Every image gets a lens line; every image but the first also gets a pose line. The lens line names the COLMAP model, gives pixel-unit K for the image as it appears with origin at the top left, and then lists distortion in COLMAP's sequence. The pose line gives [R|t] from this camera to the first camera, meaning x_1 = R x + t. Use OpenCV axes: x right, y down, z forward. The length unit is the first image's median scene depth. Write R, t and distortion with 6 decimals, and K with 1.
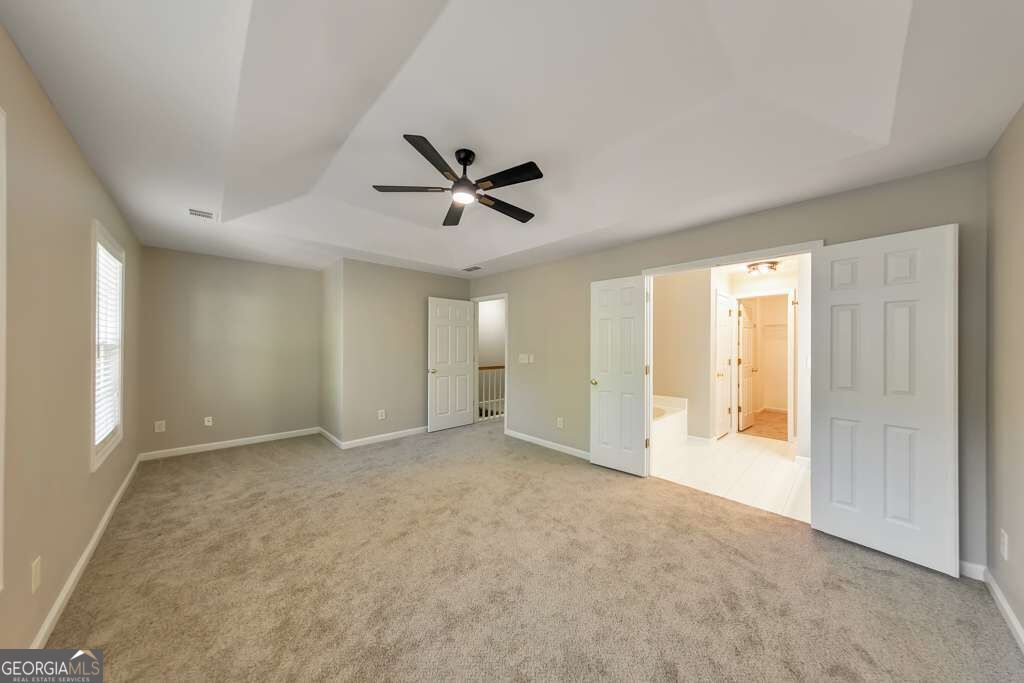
lens RADIAL K [[325.2, 0, 517.0], [0, 325.2, 341.8], [0, 0, 1]] dist [0.012279, -0.000041]
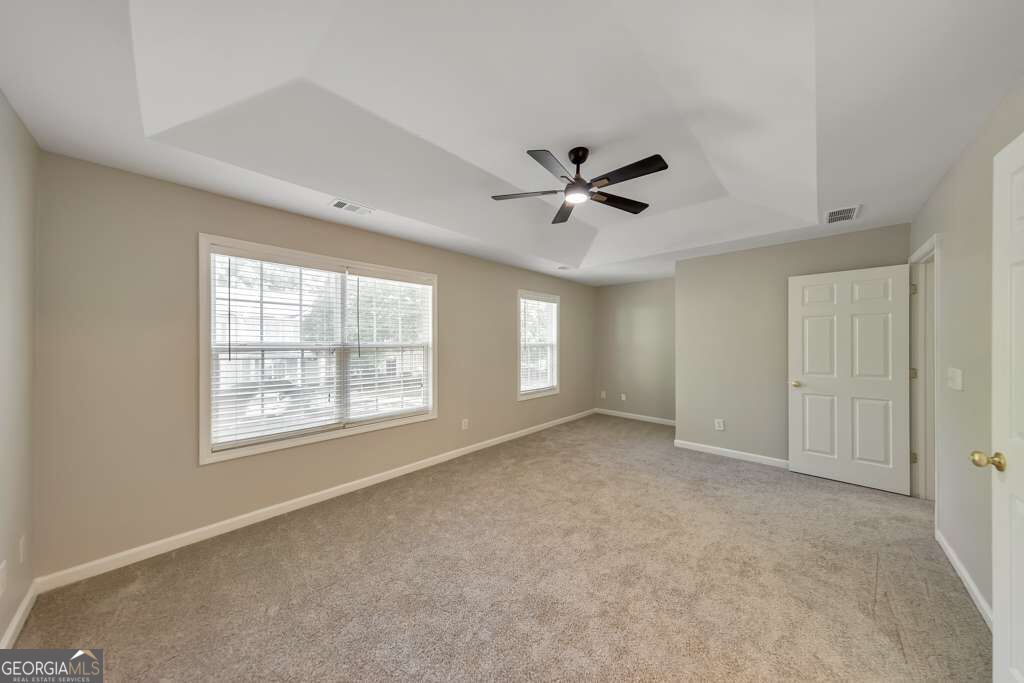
lens RADIAL K [[322.2, 0, 516.4], [0, 322.2, 343.9], [0, 0, 1]] dist [0.004942, -0.000051]
pose [[0.058634, -0.001462, -0.998279, 0.582635], [0.003969, 0.999991, -0.001232, 0.005058], [0.998272, -0.003890, 0.058639, 0.552996]]
